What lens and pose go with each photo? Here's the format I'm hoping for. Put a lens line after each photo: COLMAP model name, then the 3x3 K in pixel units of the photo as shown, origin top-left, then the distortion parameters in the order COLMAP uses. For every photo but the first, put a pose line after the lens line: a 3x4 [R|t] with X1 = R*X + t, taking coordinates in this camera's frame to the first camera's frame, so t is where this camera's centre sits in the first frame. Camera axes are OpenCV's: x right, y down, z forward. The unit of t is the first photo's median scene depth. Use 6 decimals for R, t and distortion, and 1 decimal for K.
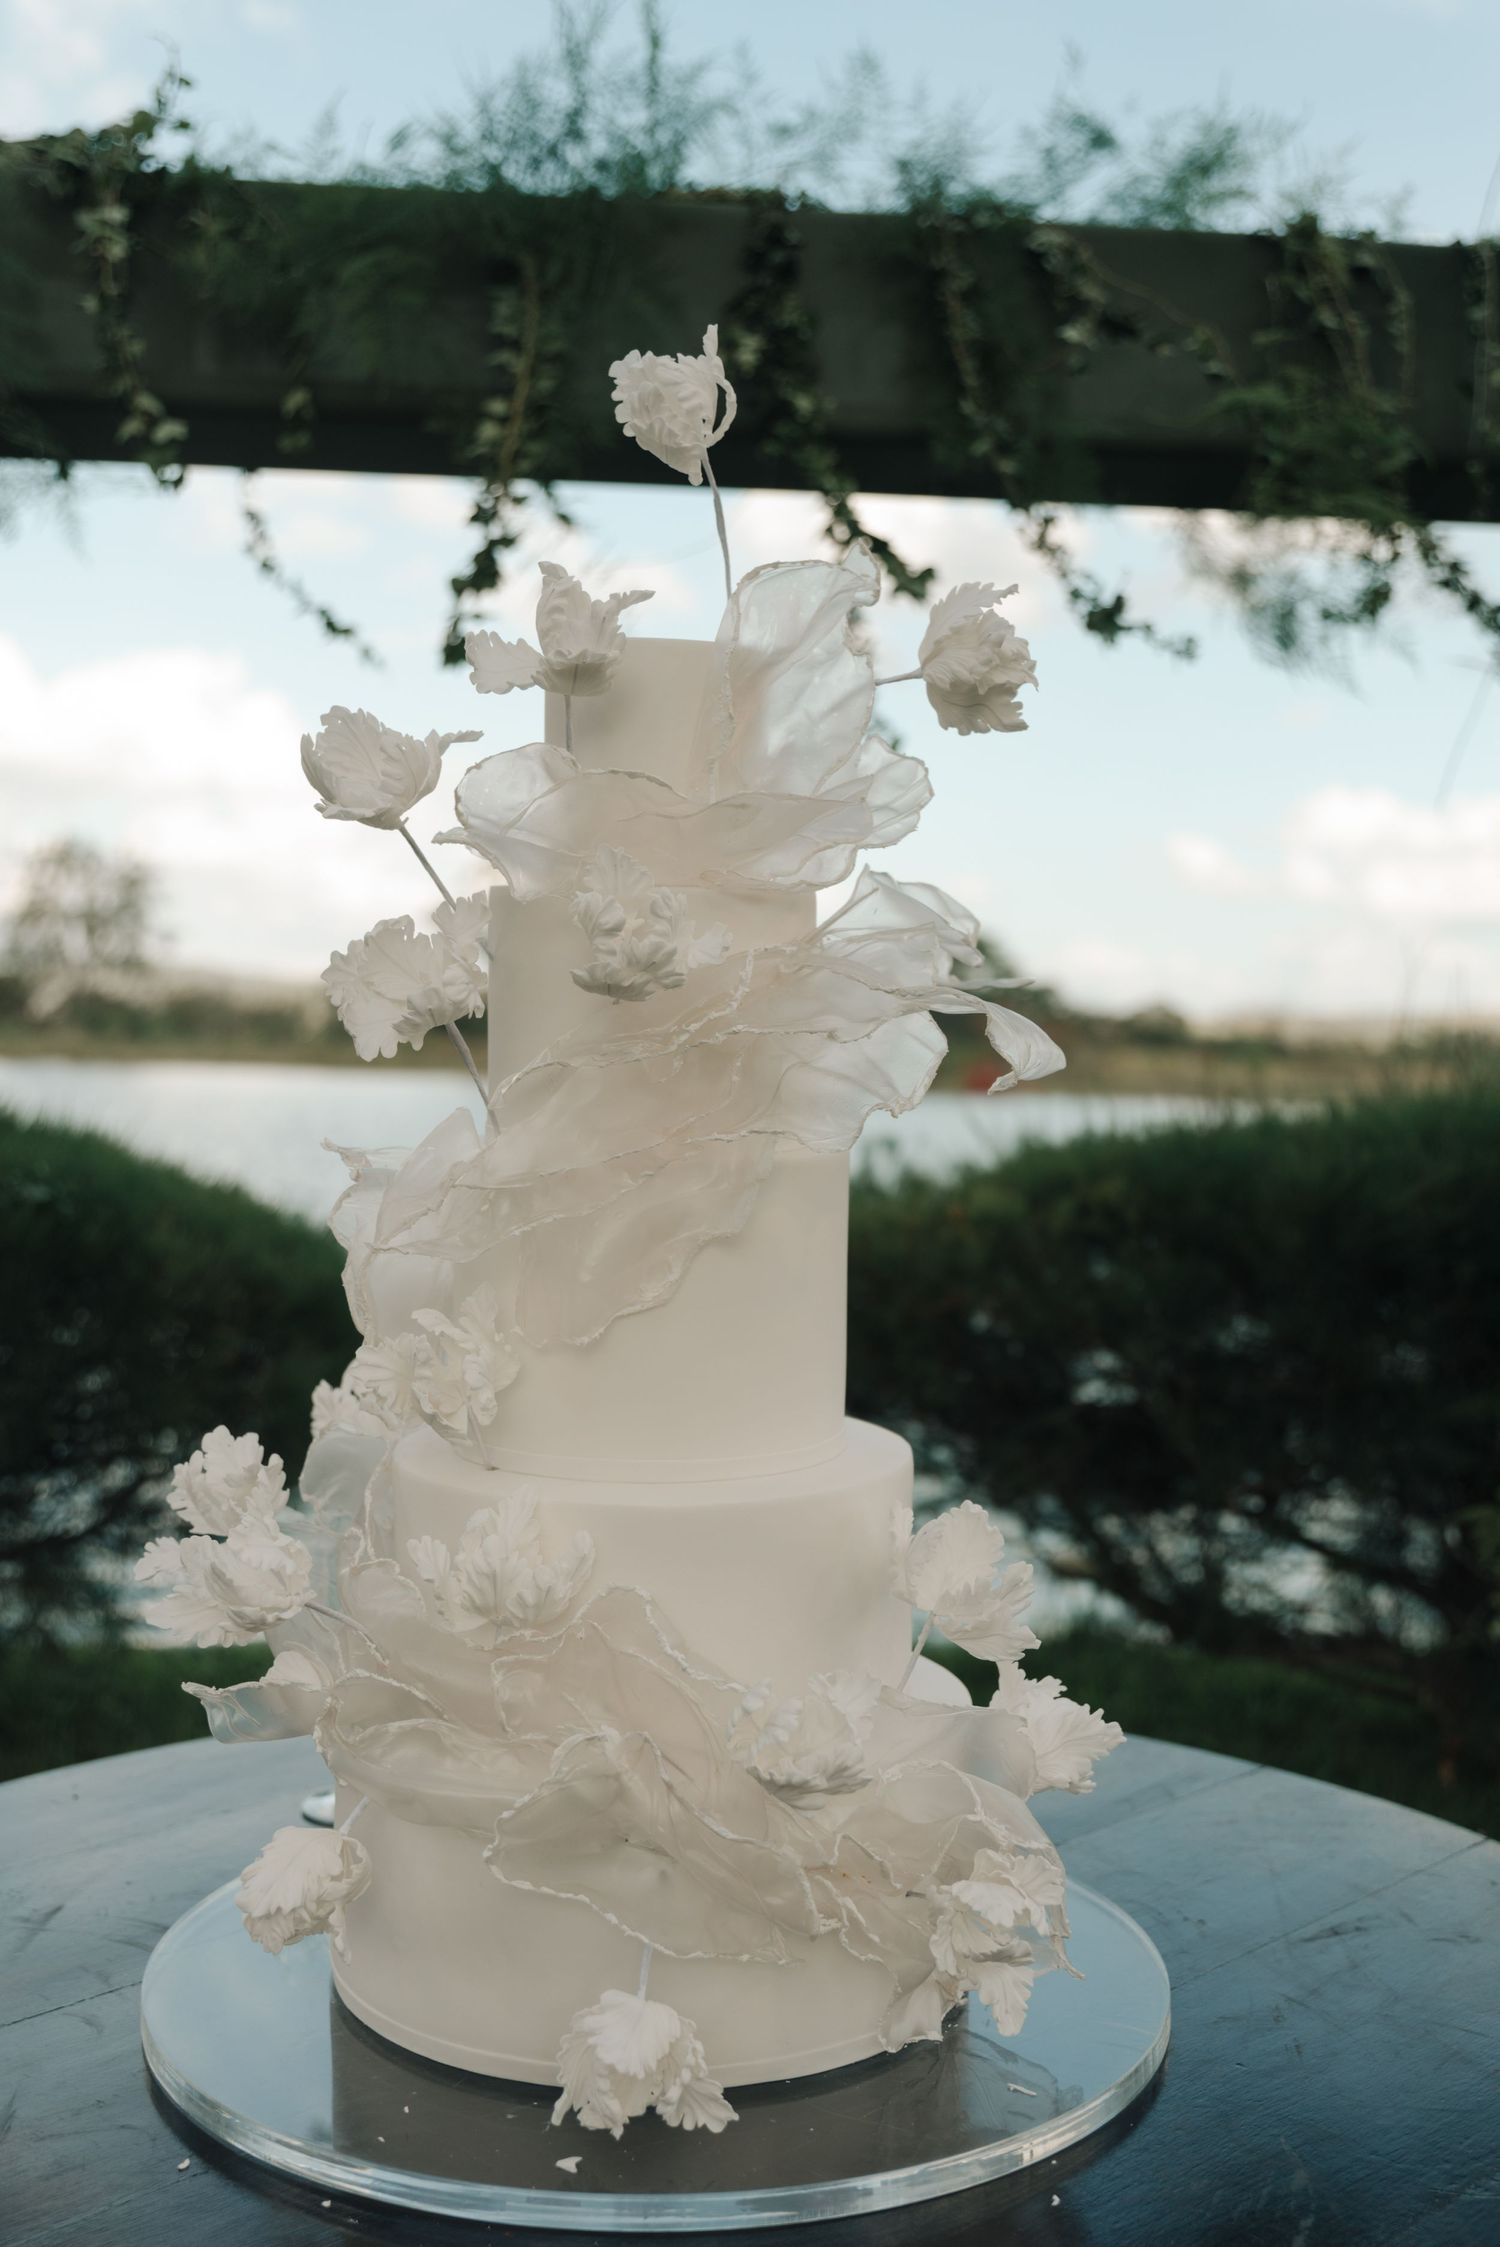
lens RADIAL K [[2730.1, 0, 758.9], [0, 2730.1, 1126.9], [0, 0, 1]] dist [0.197745, 0.000000]
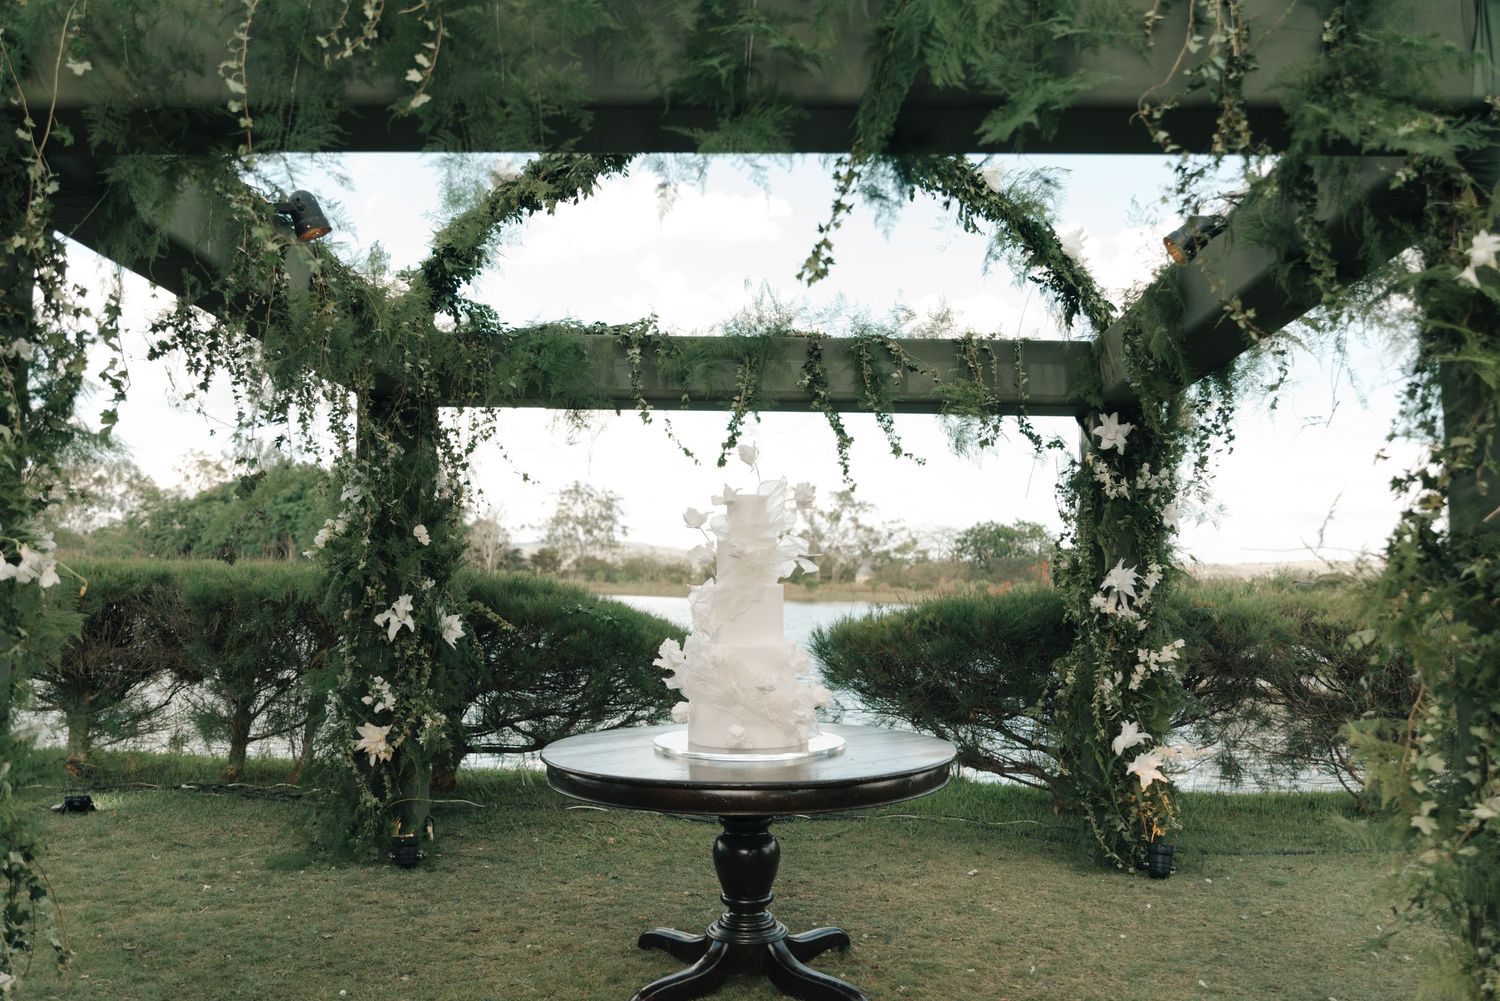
lens RADIAL K [[1359.8, 0, 753.3], [0, 1359.8, 499.7], [0, 0, 1]] dist [-0.016985, -0.004595]
pose [[0.993291, -0.016369, -0.114476, 0.124678], [0.006099, 0.995969, -0.089491, 0.033758], [0.115480, 0.088192, 0.989387, -0.731954]]
